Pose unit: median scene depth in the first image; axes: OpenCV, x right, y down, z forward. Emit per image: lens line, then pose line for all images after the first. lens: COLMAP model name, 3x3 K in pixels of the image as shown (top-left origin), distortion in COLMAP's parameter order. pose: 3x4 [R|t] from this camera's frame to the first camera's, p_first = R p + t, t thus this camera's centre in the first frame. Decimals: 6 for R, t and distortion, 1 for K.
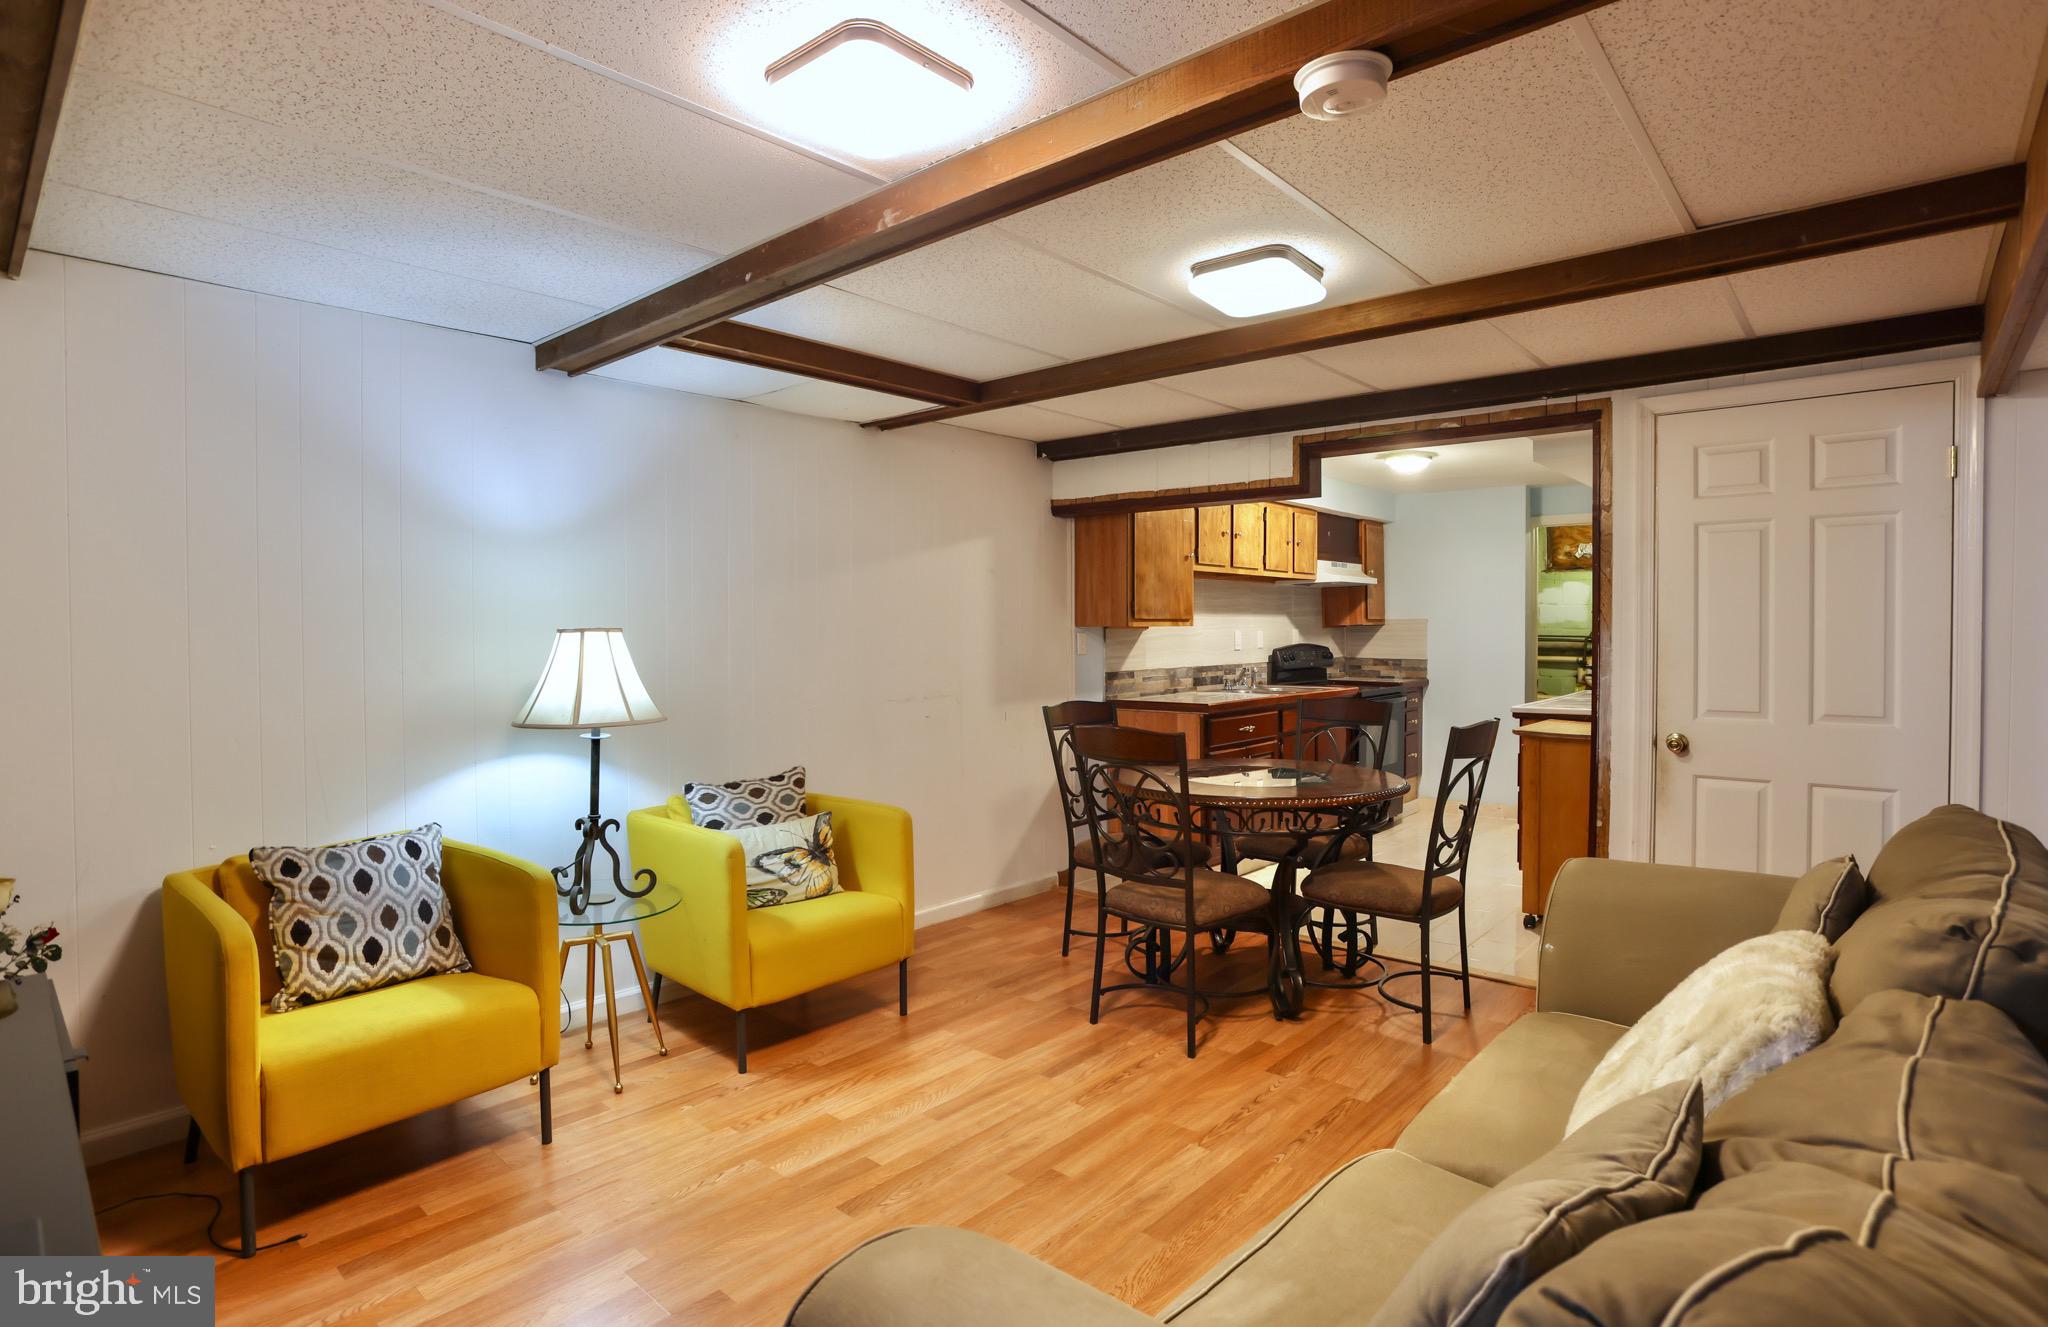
lens RADIAL K [[1014.6, 0, 1024.0], [0, 1014.6, 663.5], [0, 0, 1]] dist [-0.084437, 0.043649]
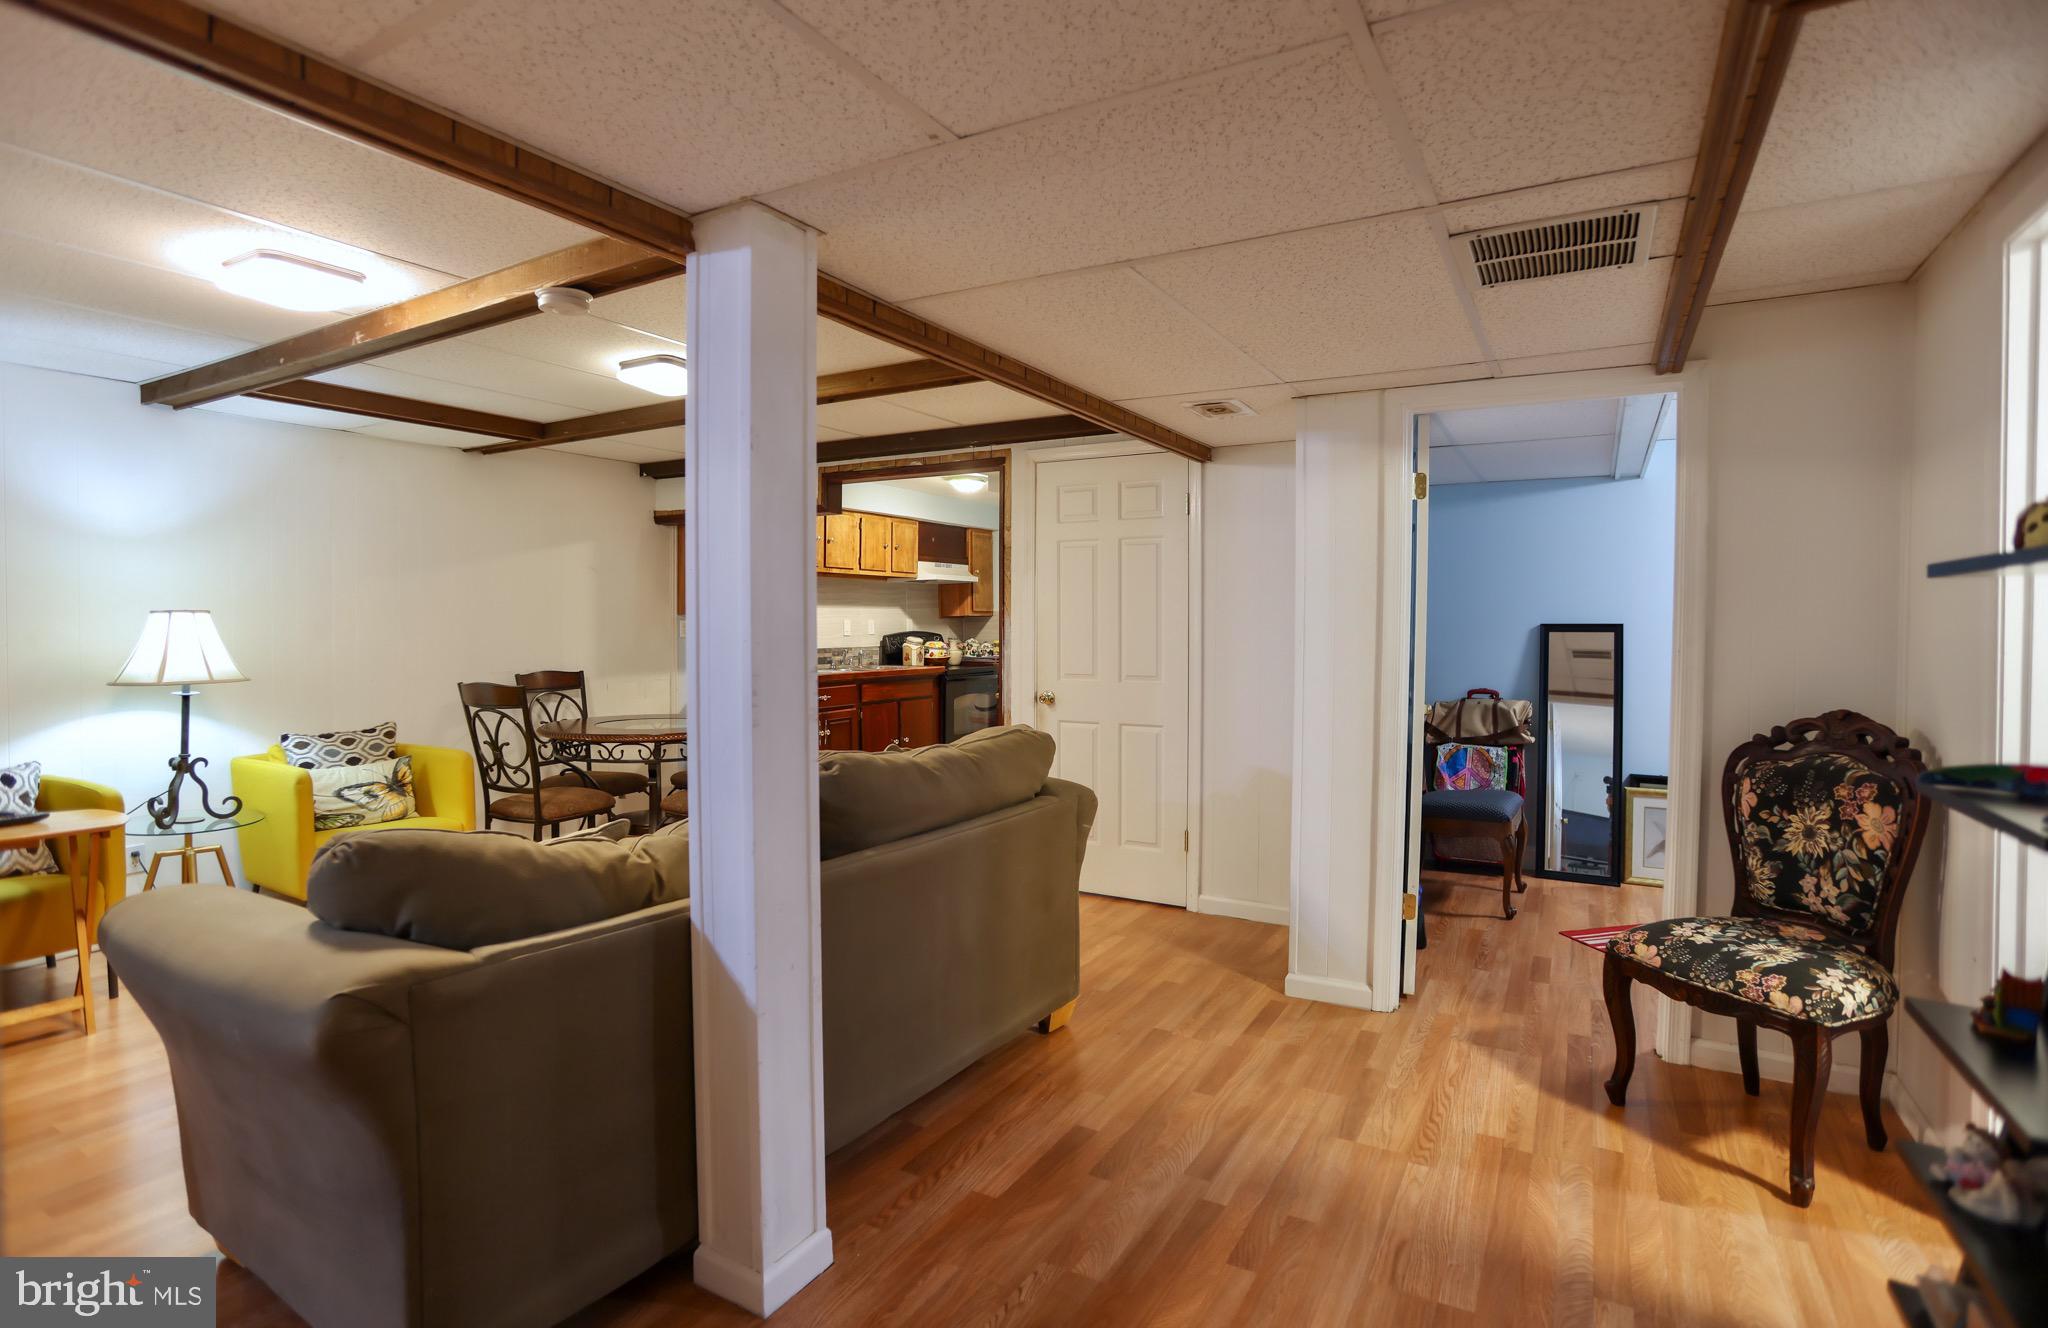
lens RADIAL K [[996.7, 0, 960.2], [0, 996.7, 652.0], [0, 0, 1]] dist [-0.001260, 0.000314]
pose [[0.989617, 0.000994, 0.143726, 0.314608], [-0.000408, 0.999991, -0.004108, 0.019553], [-0.143728, 0.004007, 0.989609, -0.352896]]
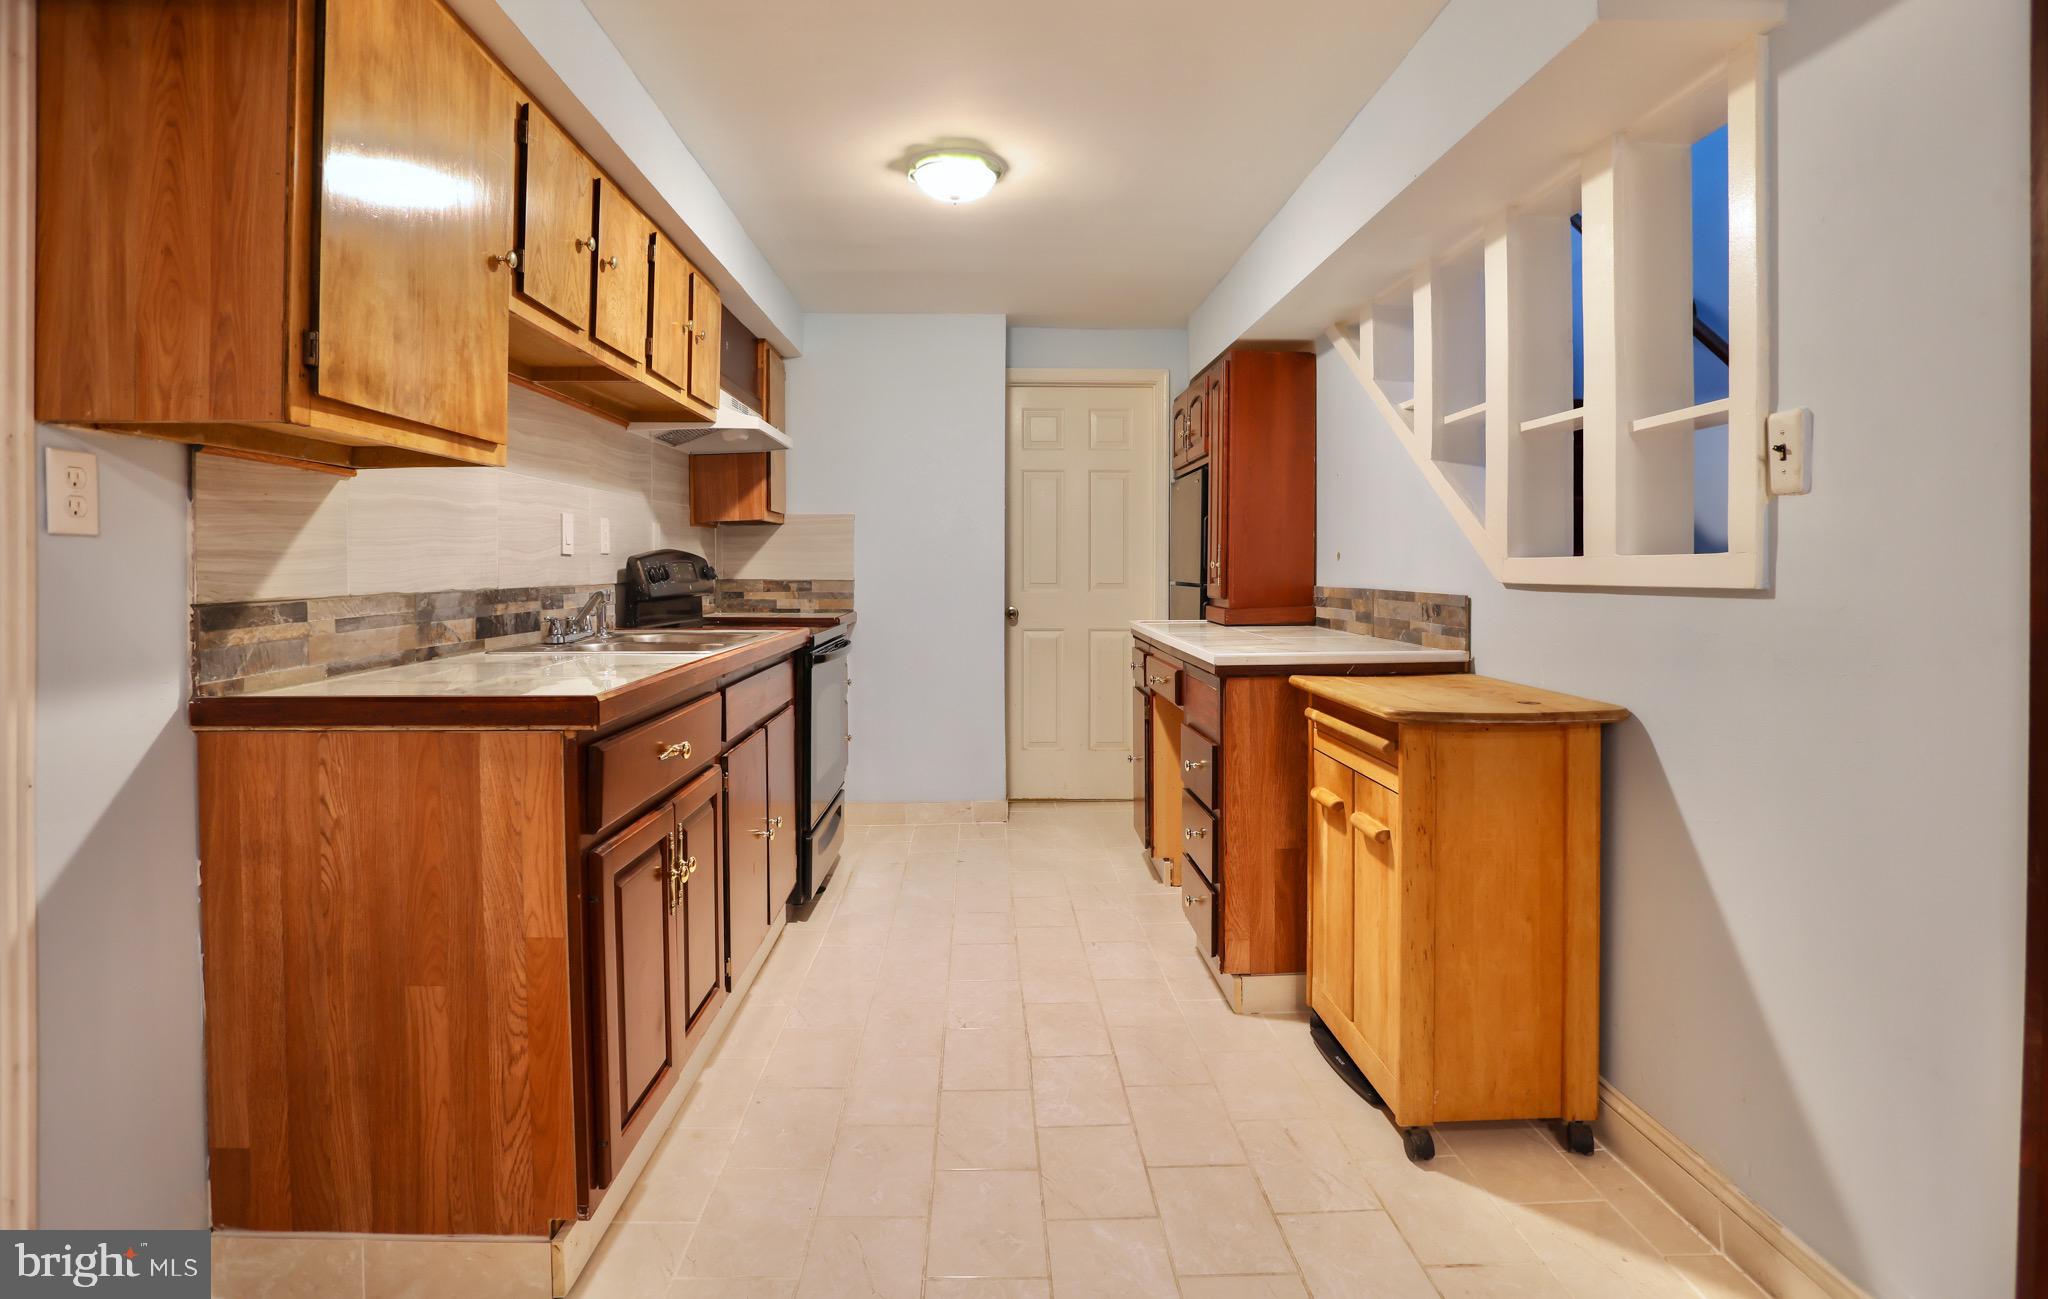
lens RADIAL K [[1012.2, 0, 994.2], [0, 1012.2, 582.6], [0, 0, 1]] dist [-0.019163, 0.000904]
pose [[0.743091, -0.004330, 0.669177, 0.090112], [0.018494, 0.999730, -0.014068, 0.016548], [-0.668935, 0.022830, 0.742970, 0.963119]]
